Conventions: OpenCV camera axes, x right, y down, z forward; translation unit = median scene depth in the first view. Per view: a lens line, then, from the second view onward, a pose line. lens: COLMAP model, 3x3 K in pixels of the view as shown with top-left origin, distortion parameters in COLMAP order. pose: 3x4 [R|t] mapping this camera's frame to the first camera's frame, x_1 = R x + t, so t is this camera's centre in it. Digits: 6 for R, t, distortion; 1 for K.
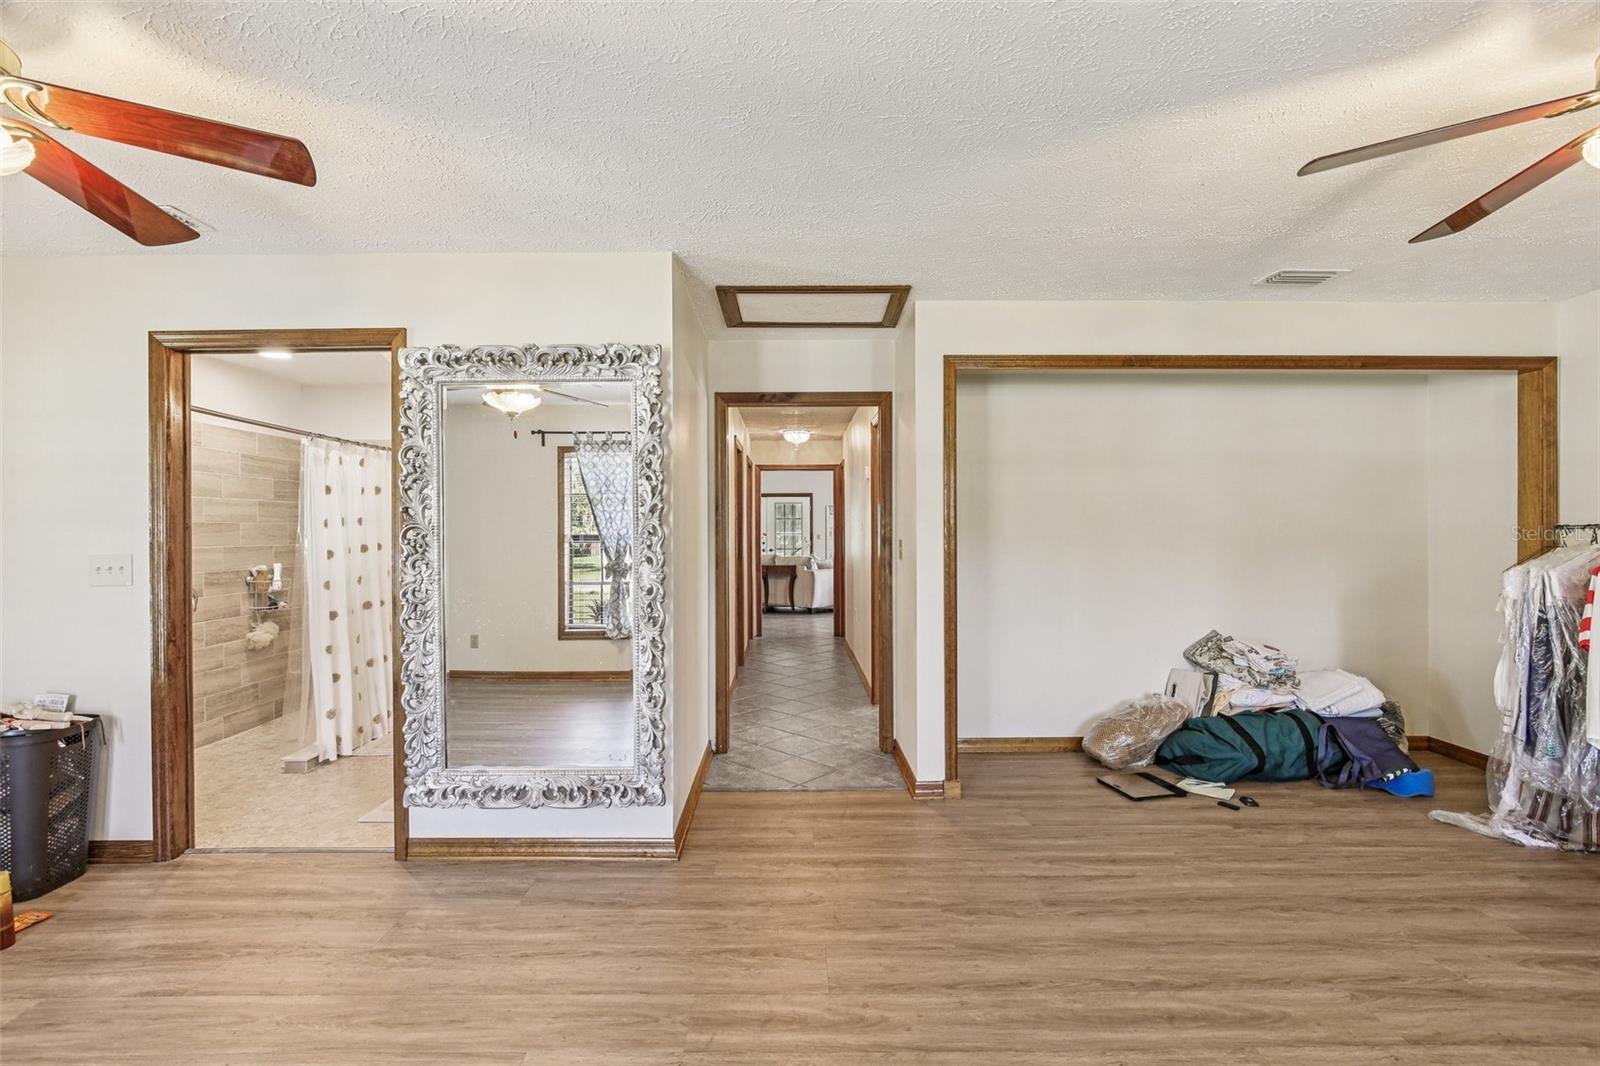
lens RADIAL K [[736.3, 0, 785.5], [0, 736.3, 531.7], [0, 0, 1]] dist [-0.015196, 0.005706]
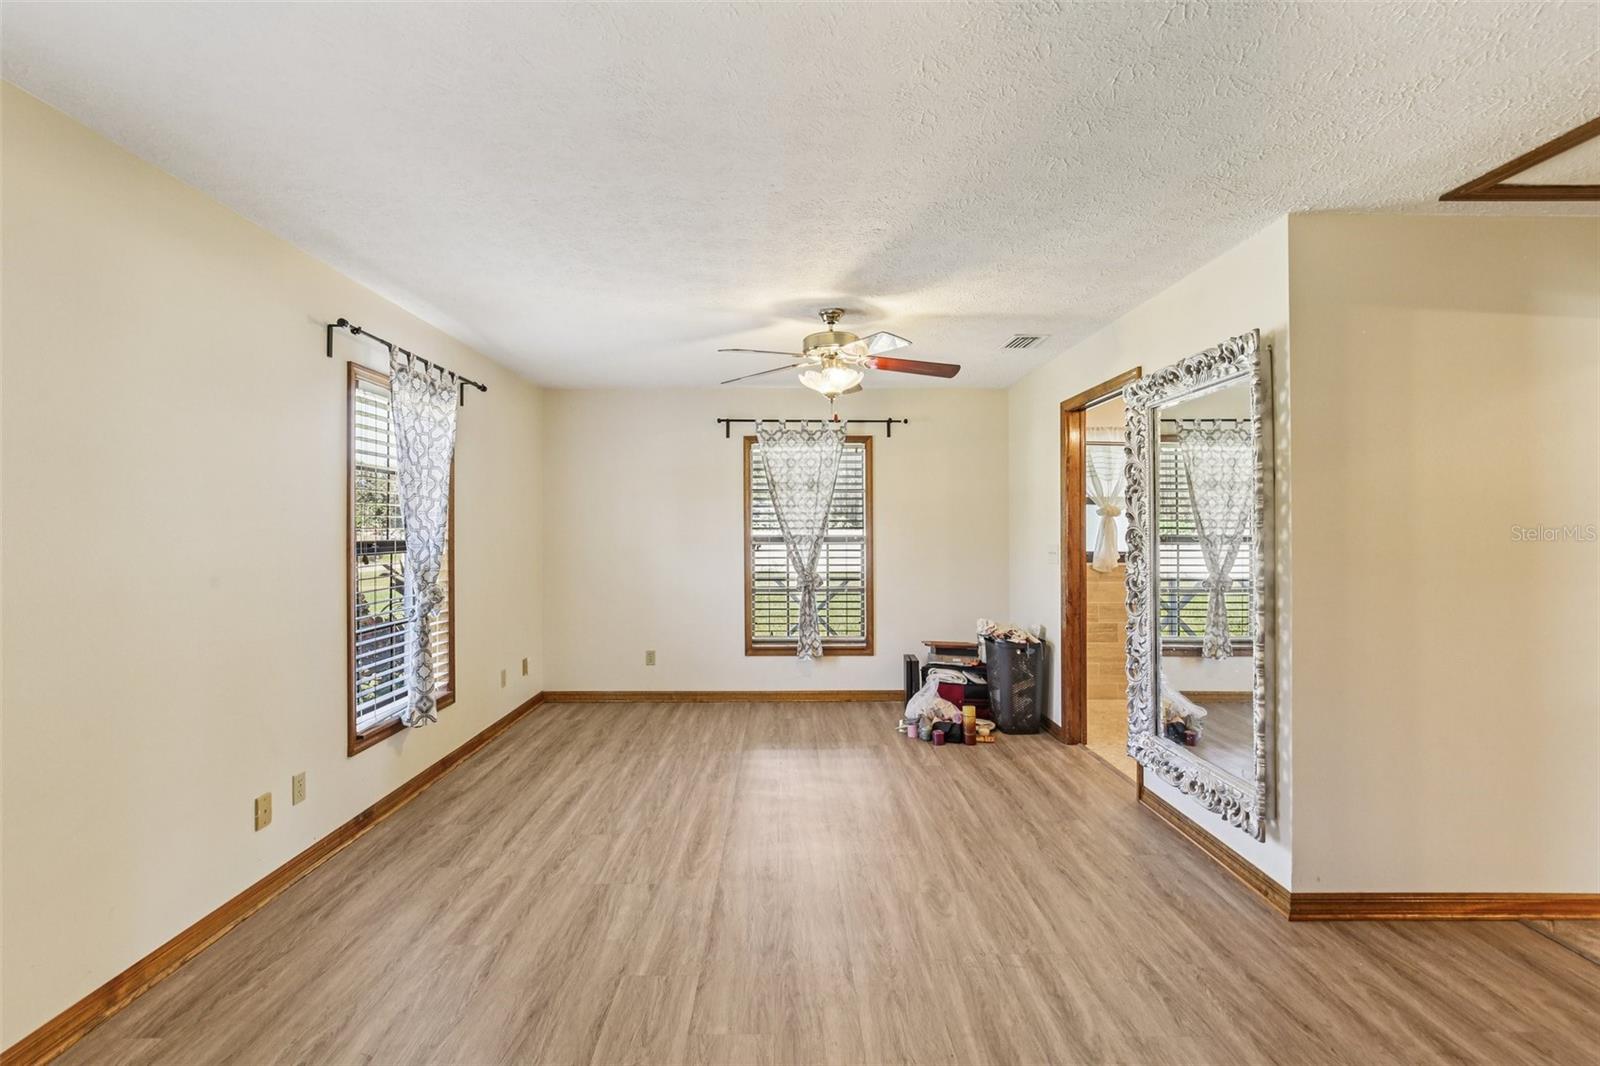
lens RADIAL K [[736.3, 0, 785.0], [0, 736.3, 527.7], [0, 0, 1]] dist [-0.015196, 0.005706]
pose [[-0.002213, 0.004670, -0.999987, 0.726207], [-0.001900, 0.999987, 0.004674, -0.013686], [0.999996, 0.001910, -0.002204, 0.421204]]
